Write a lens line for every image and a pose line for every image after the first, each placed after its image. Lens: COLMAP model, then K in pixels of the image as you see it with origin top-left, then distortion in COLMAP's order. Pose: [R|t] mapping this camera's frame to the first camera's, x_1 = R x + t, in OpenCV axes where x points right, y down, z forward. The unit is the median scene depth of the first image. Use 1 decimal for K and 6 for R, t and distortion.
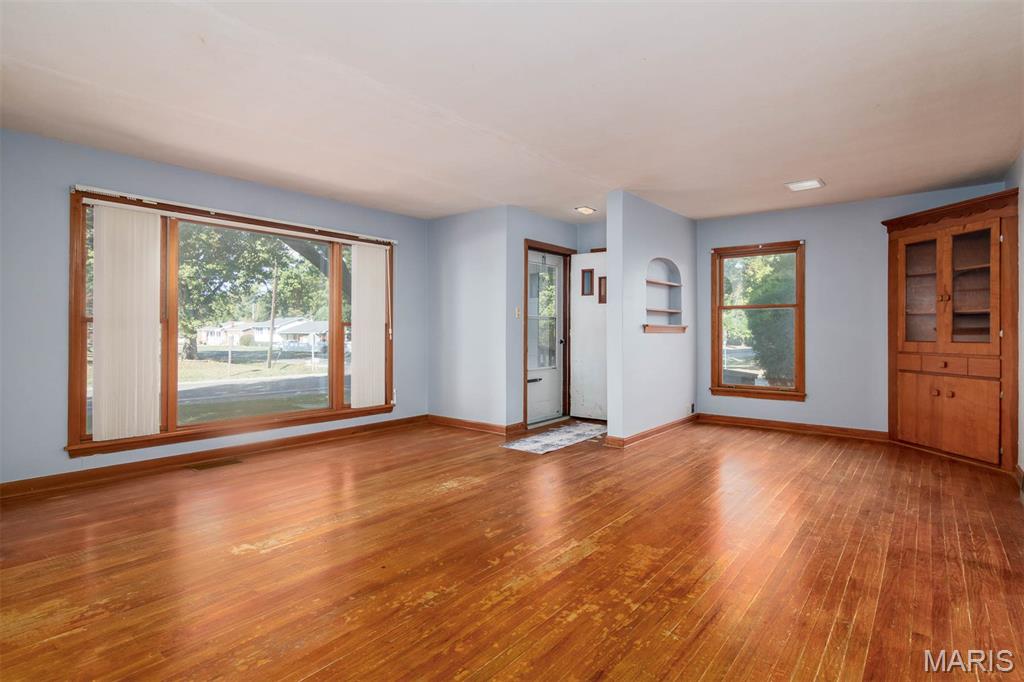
lens RADIAL K [[520.8, 0, 511.3], [0, 520.8, 333.7], [0, 0, 1]] dist [-0.005357, 0.000318]
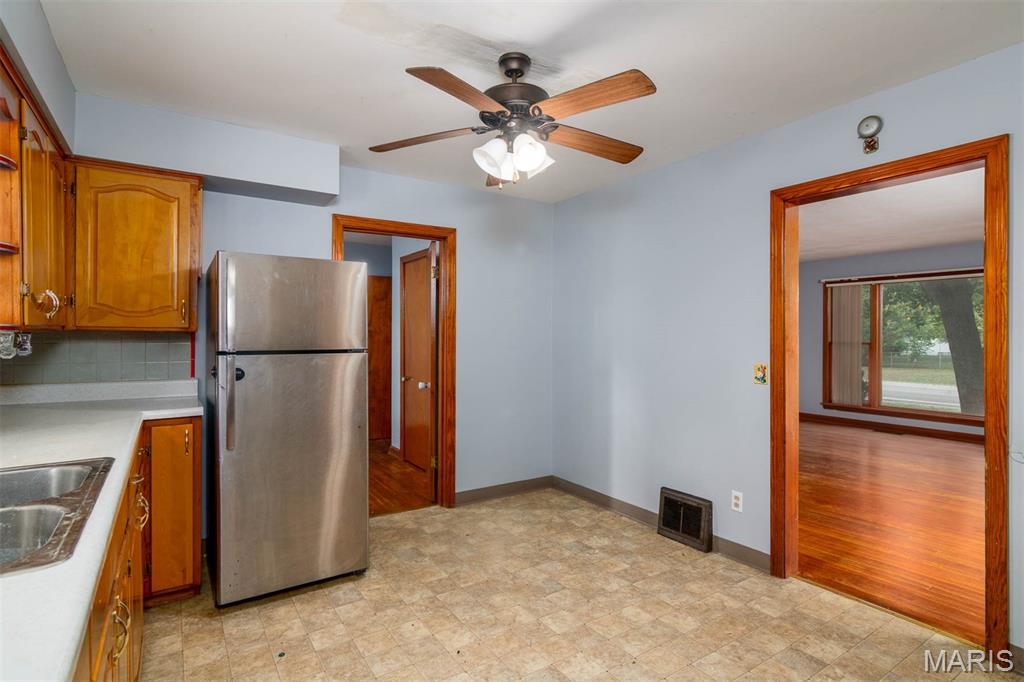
lens RADIAL K [[520.8, 0, 513.1], [0, 520.8, 340.5], [0, 0, 1]] dist [-0.005357, 0.000318]
pose [[-0.303690, 0.009666, -0.952722, 2.030038], [-0.005397, 0.999915, 0.011865, -0.072977], [0.952756, 0.008745, -0.303612, 0.571498]]
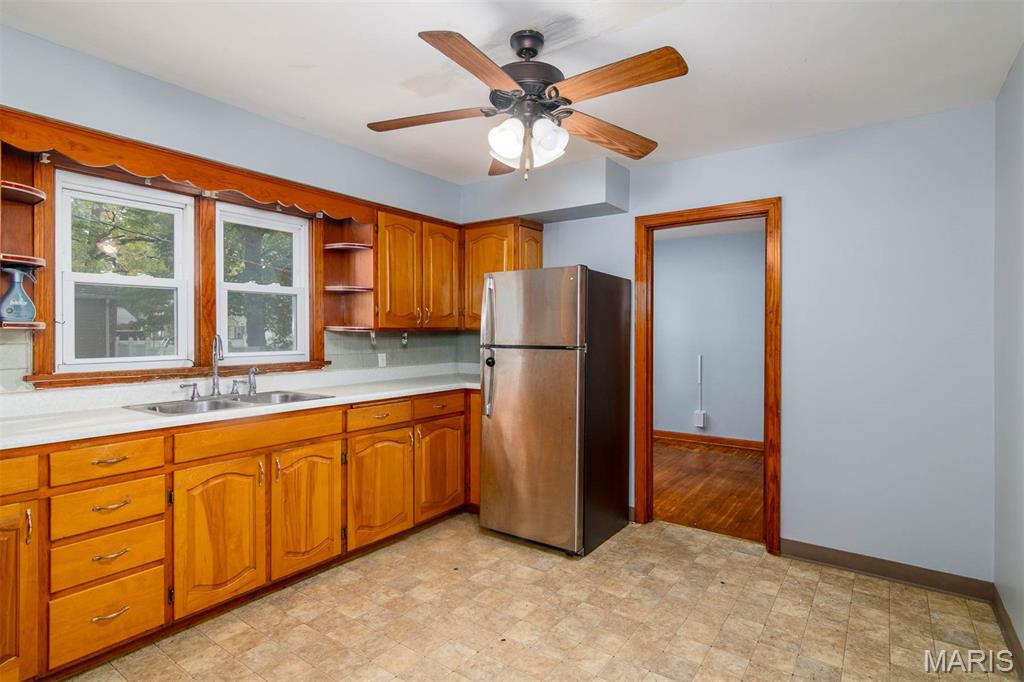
lens RADIAL K [[520.8, 0, 503.3], [0, 520.8, 337.0], [0, 0, 1]] dist [-0.005357, 0.000318]
pose [[-0.999089, 0.000228, -0.042675, 1.329461], [-0.000417, 0.999886, 0.015100, -0.078783], [0.042674, 0.015104, -0.998975, 1.076643]]
